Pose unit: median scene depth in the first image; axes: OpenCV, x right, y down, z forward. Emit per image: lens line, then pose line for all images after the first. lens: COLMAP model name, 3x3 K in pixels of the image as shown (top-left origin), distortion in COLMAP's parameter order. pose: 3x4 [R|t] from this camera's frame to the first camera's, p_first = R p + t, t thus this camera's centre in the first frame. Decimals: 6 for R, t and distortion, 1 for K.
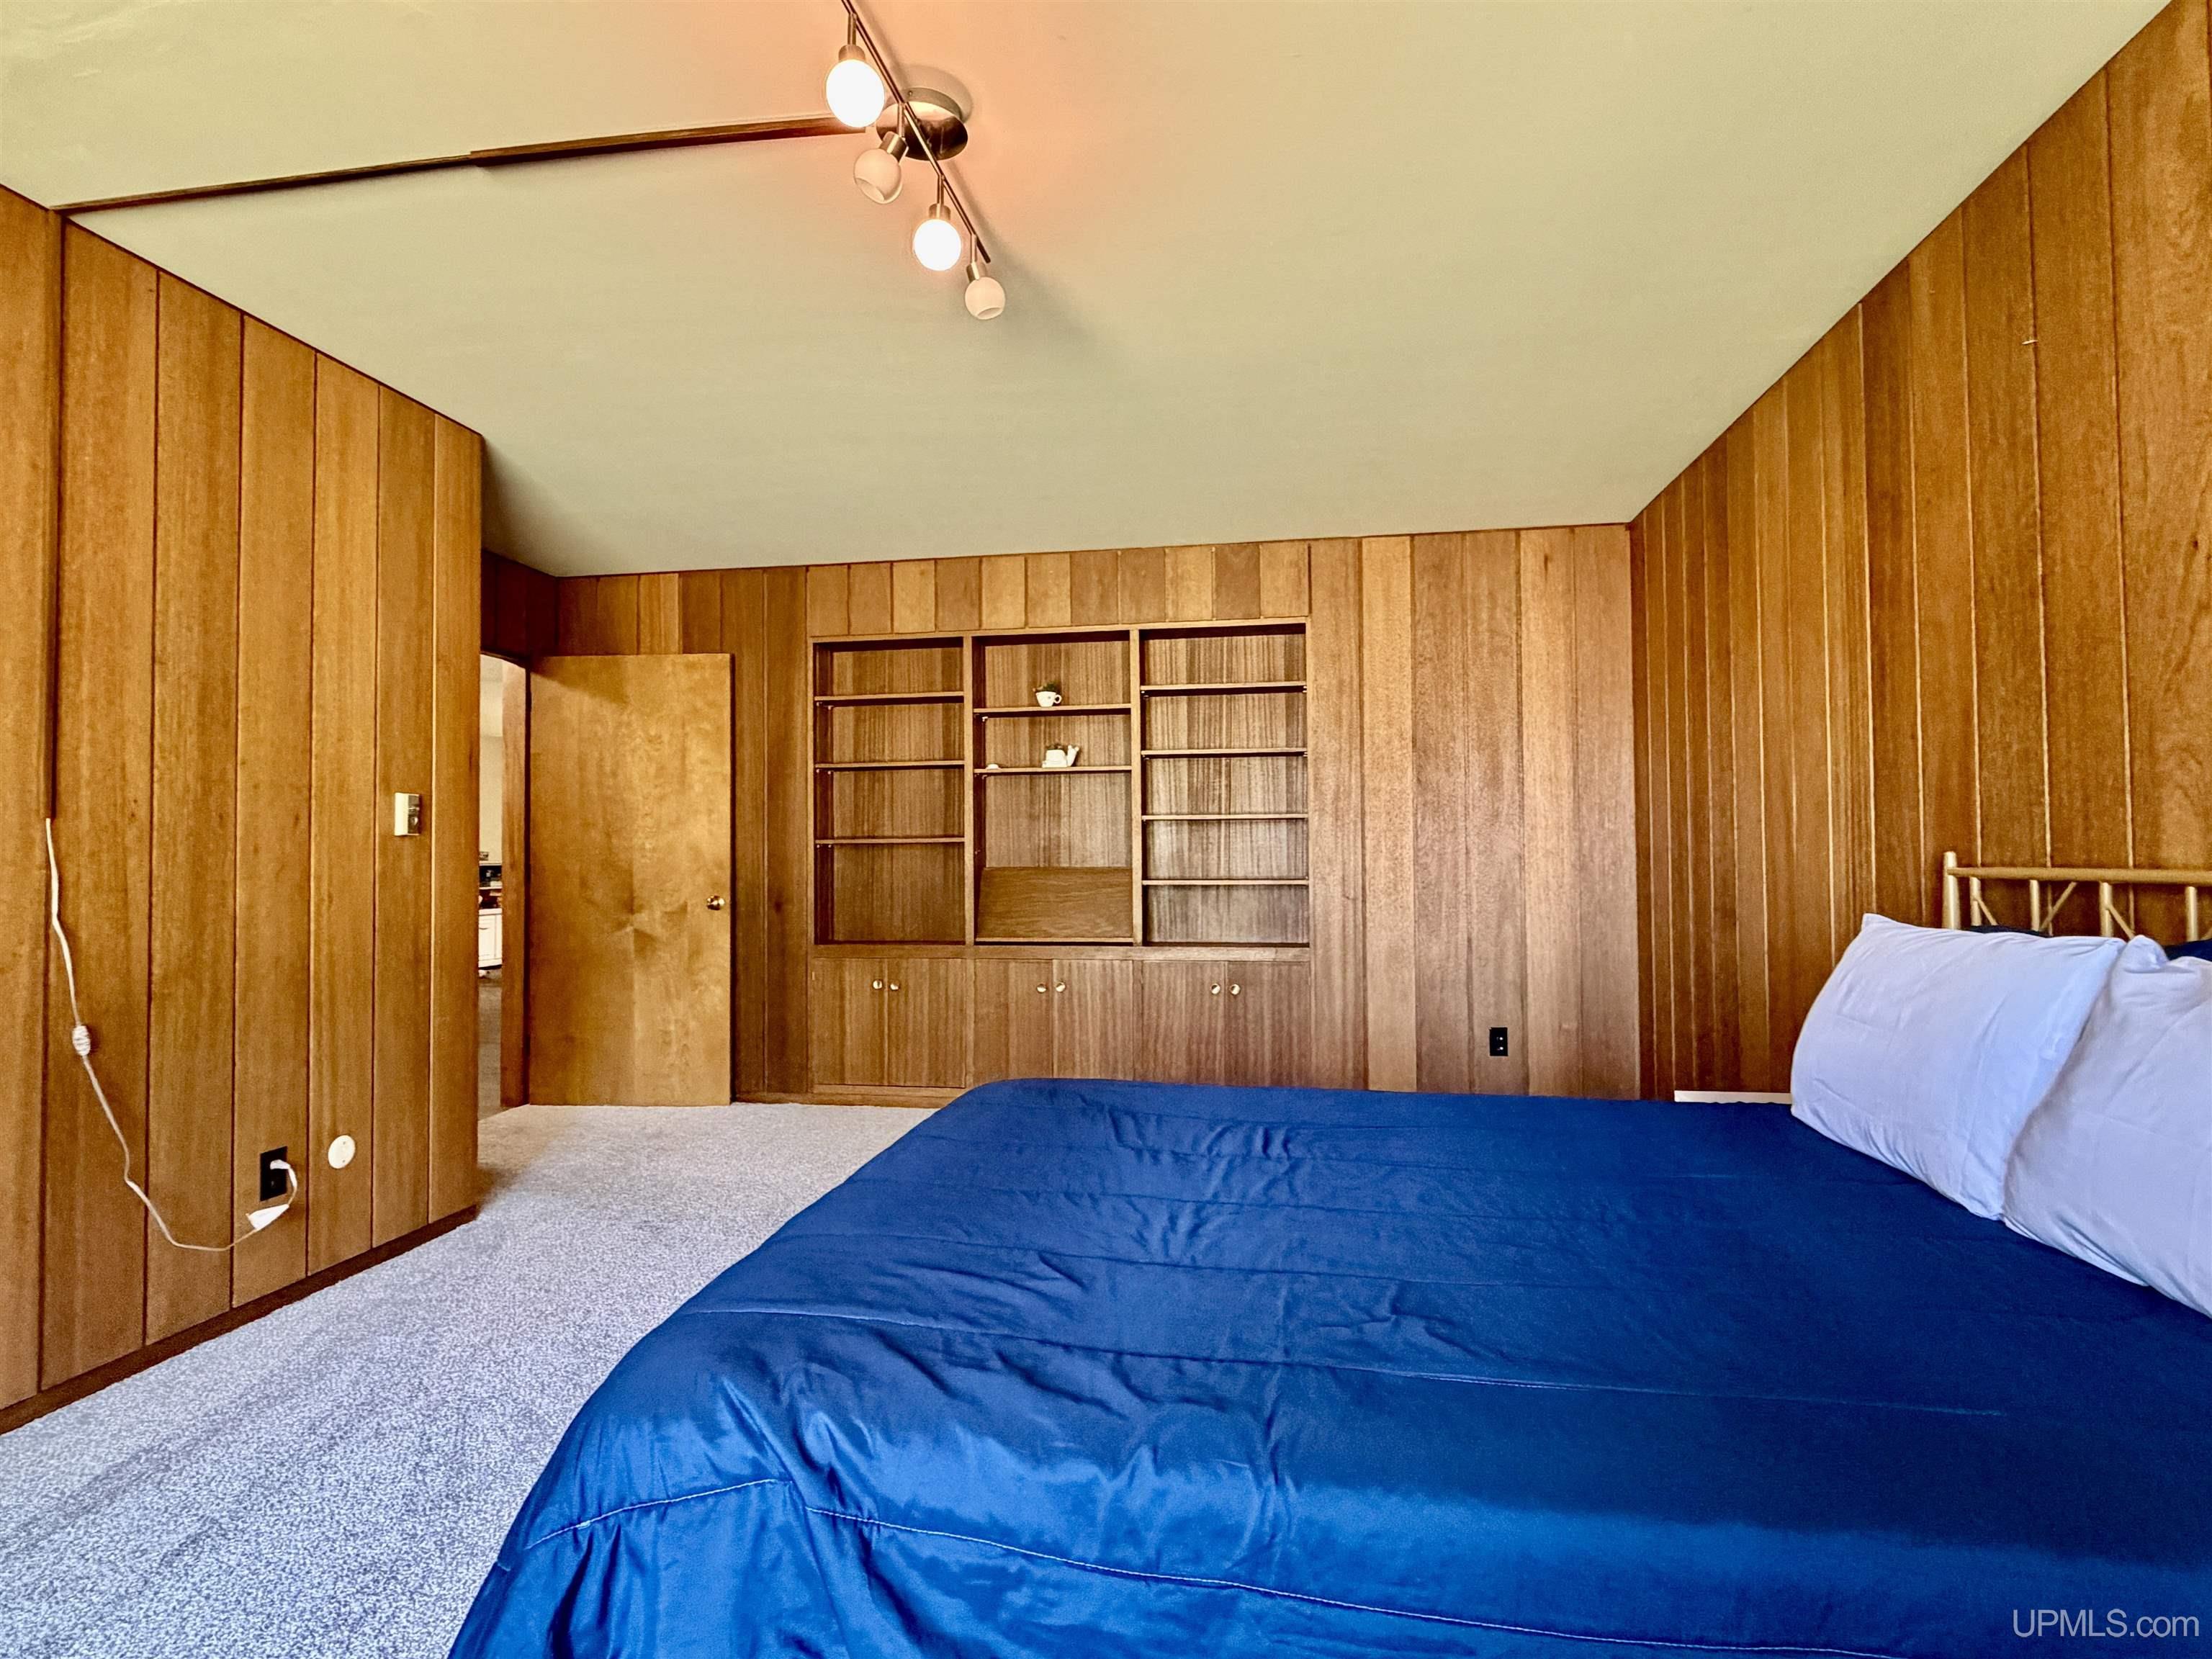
lens RADIAL K [[1097.1, 0, 1100.6], [0, 1097.1, 824.0], [0, 0, 1]] dist [-0.002382, -0.000013]
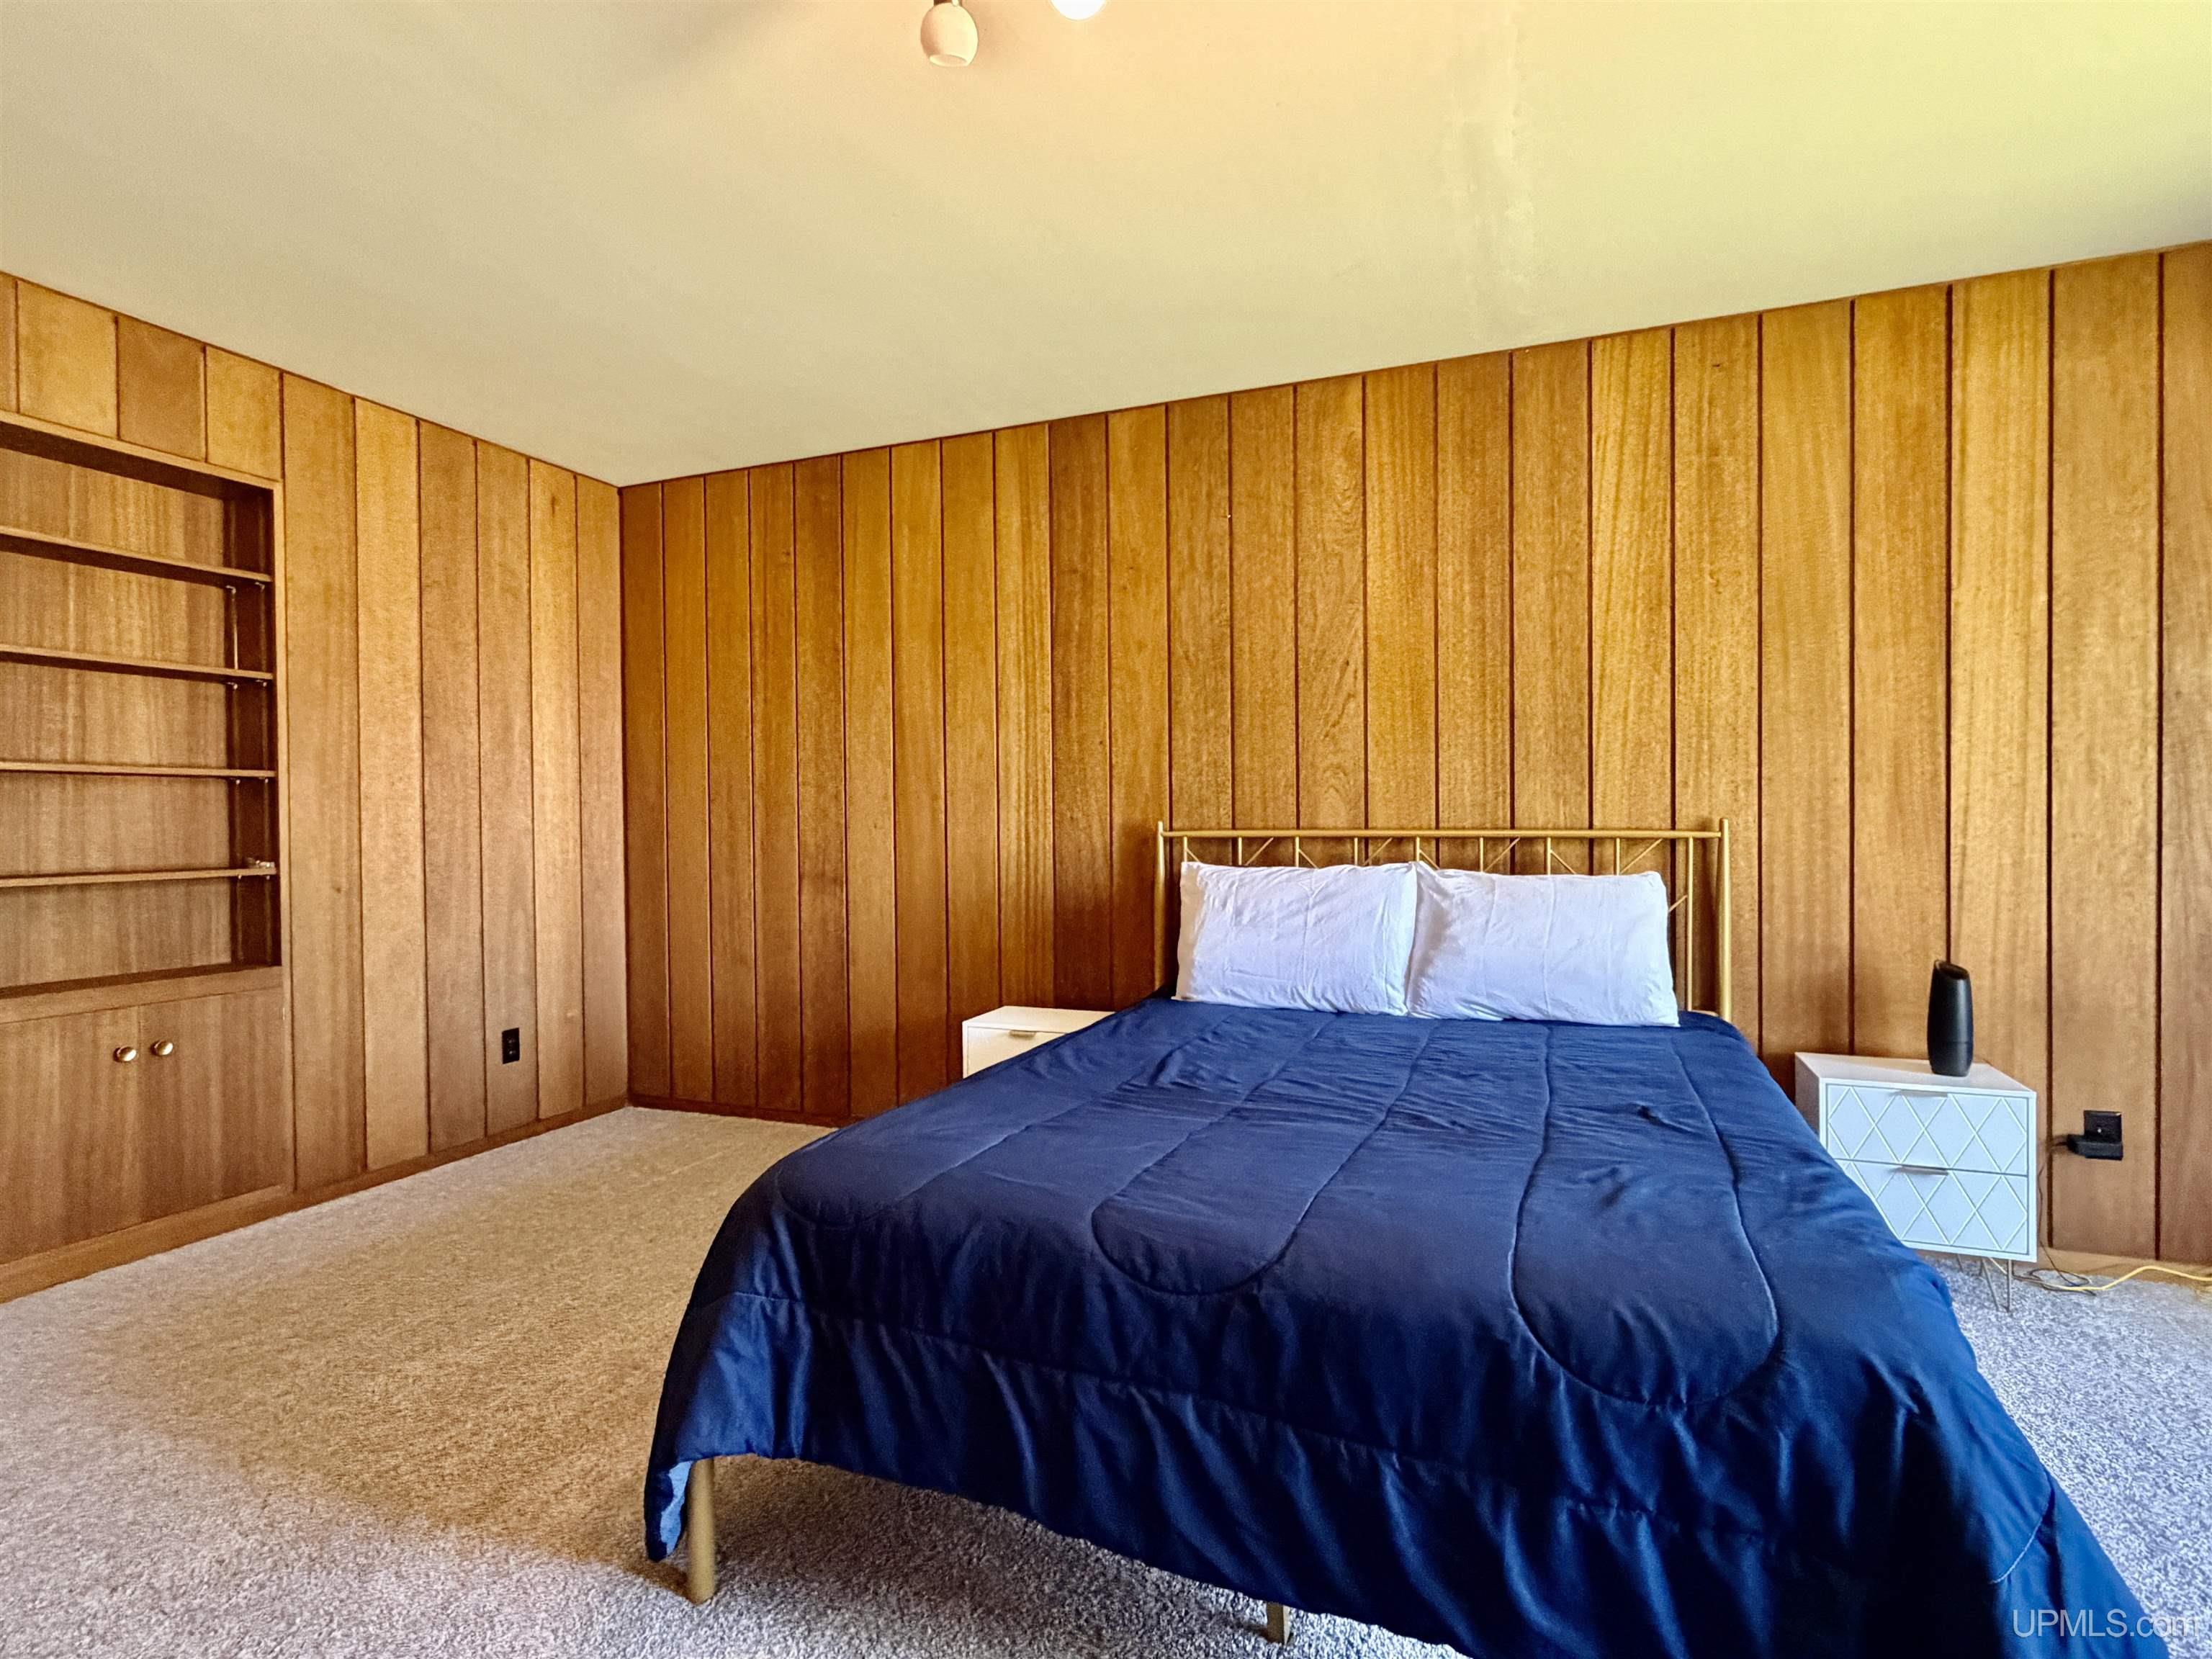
lens RADIAL K [[1097.1, 0, 1101.4], [0, 1097.1, 832.3], [0, 0, 1]] dist [-0.002382, -0.000013]
pose [[0.232539, -0.008698, 0.972548, -0.364831], [-0.018588, 0.999738, 0.013386, 0.010173], [-0.972409, -0.021190, 0.232316, 0.348254]]
